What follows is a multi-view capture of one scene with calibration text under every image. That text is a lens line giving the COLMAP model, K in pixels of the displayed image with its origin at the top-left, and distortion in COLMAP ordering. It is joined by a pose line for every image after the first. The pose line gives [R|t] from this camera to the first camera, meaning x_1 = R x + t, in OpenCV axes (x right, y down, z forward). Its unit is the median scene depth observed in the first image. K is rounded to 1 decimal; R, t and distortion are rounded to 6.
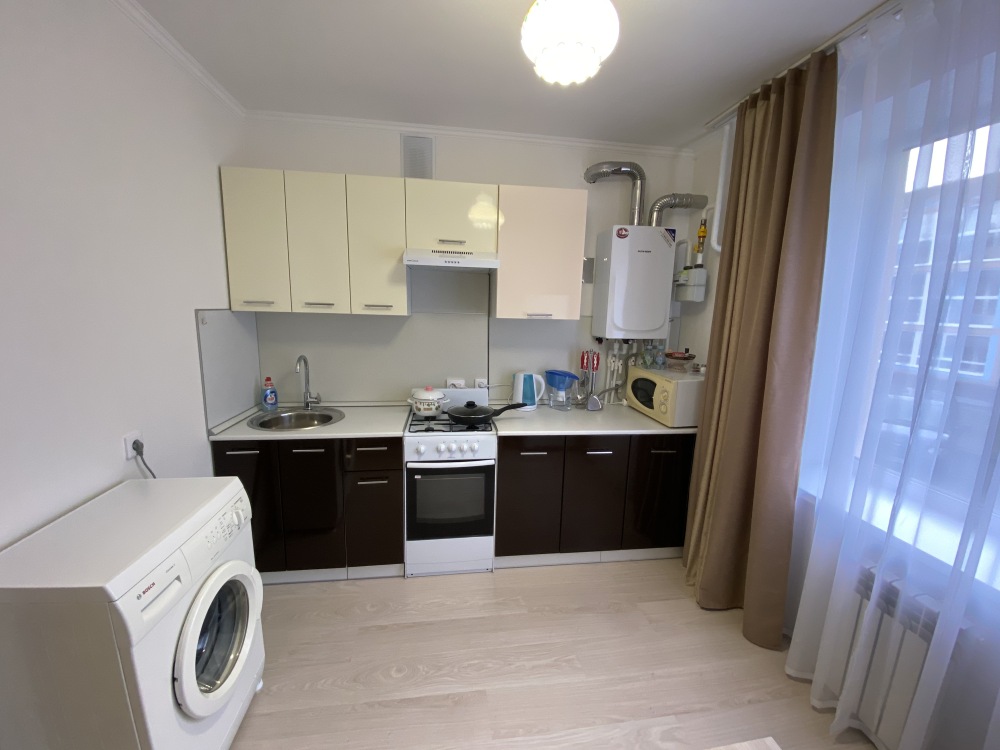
lens RADIAL K [[400.5, 0, 500.0], [0, 400.5, 375.0], [0, 0, 1]] dist [0.030403, -0.024780]
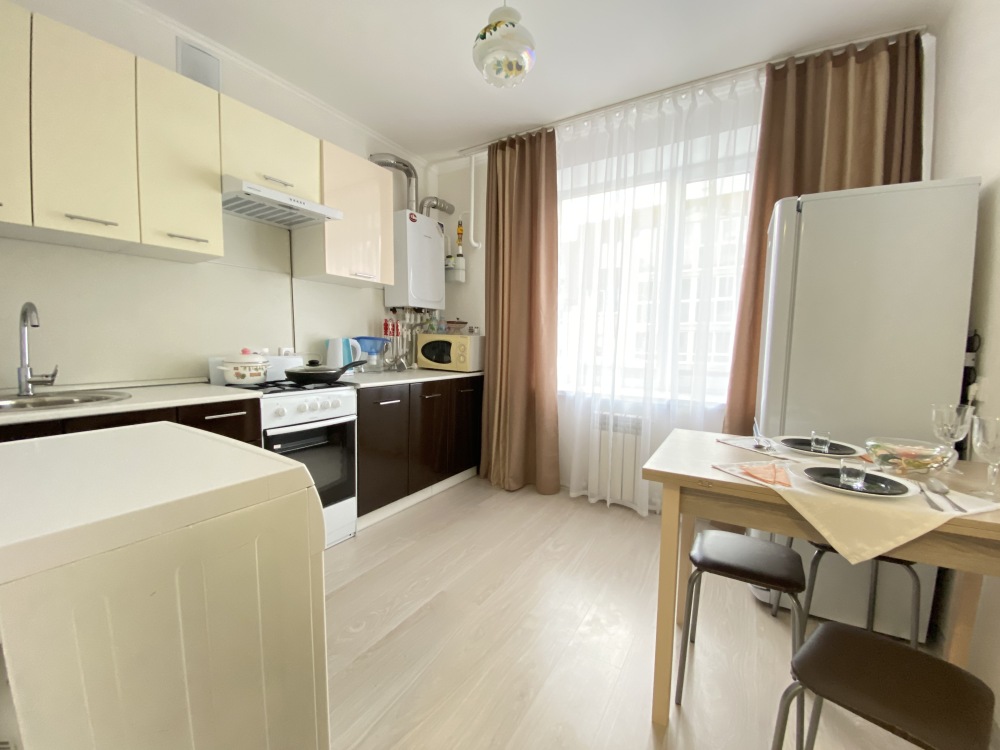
lens RADIAL K [[400.5, 0, 500.0], [0, 400.5, 375.0], [0, 0, 1]] dist [0.030403, -0.024780]
pose [[0.643557, -0.078527, 0.761359, -0.485891], [0.123823, 0.992302, -0.002318, 0.148880], [-0.755316, 0.095766, 0.648326, 0.078870]]
